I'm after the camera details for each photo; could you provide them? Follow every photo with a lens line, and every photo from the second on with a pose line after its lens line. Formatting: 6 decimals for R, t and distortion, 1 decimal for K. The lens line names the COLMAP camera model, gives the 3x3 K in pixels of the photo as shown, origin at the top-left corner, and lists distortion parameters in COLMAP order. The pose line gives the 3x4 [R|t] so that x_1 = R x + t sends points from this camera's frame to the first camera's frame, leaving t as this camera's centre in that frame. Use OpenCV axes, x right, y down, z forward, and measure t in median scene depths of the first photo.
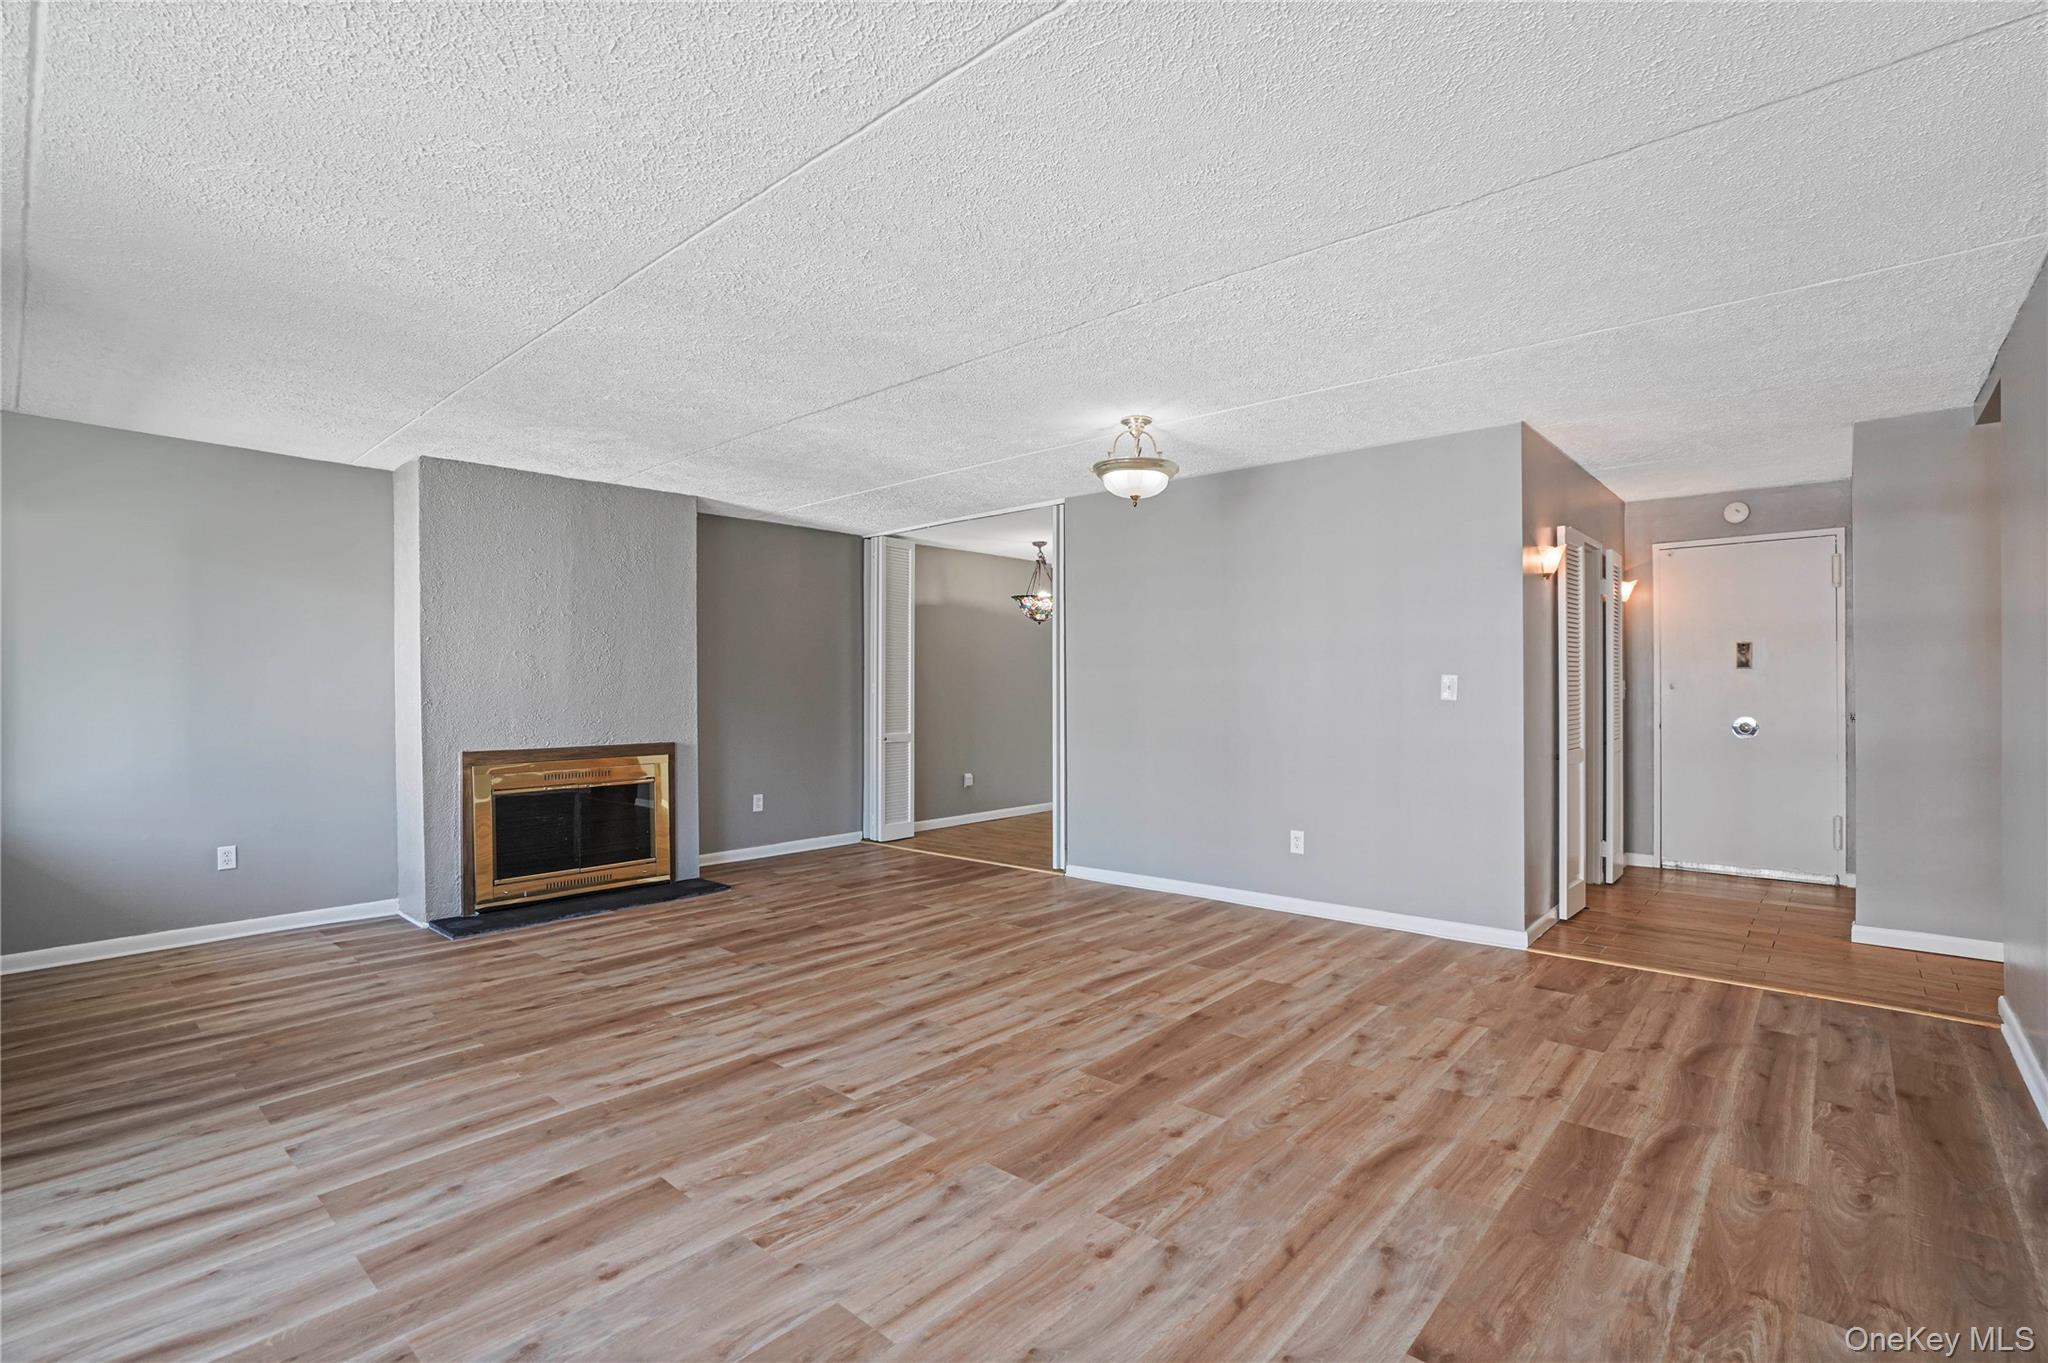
lens RADIAL K [[940.2, 0, 1042.6], [0, 940.2, 672.3], [0, 0, 1]] dist [-0.046243, 0.018585]
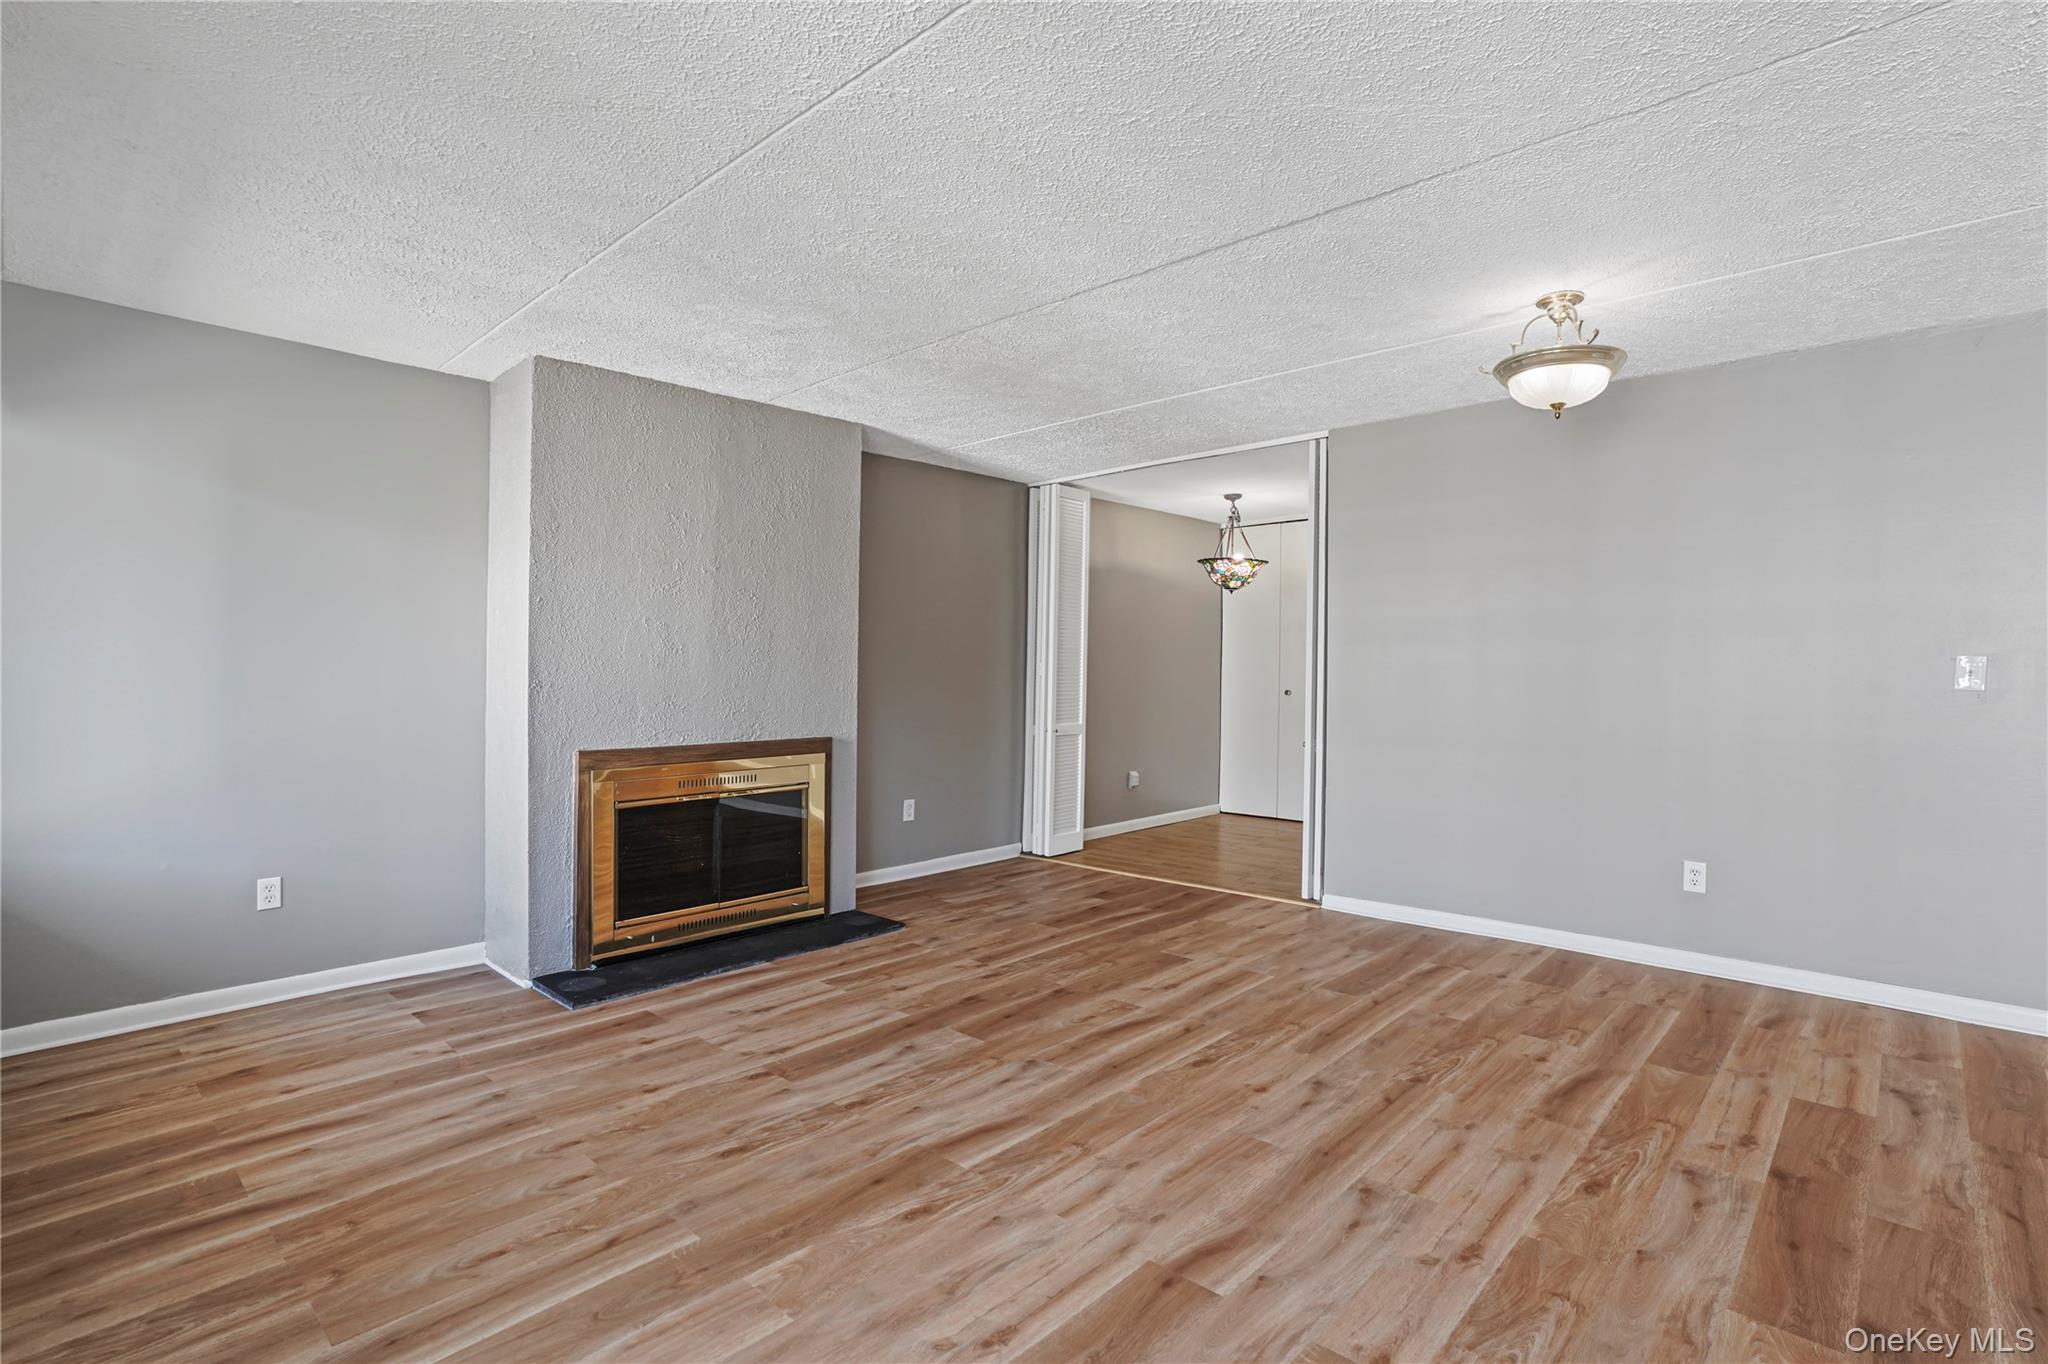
lens RADIAL K [[940.2, 0, 1026.5], [0, 940.2, 637.0], [0, 0, 1]] dist [-0.046243, 0.018585]
pose [[0.999886, 0.004345, -0.014456, -0.277620], [-0.004592, 0.999844, -0.017079, 0.004443], [0.014380, 0.017143, 0.999750, 0.272367]]
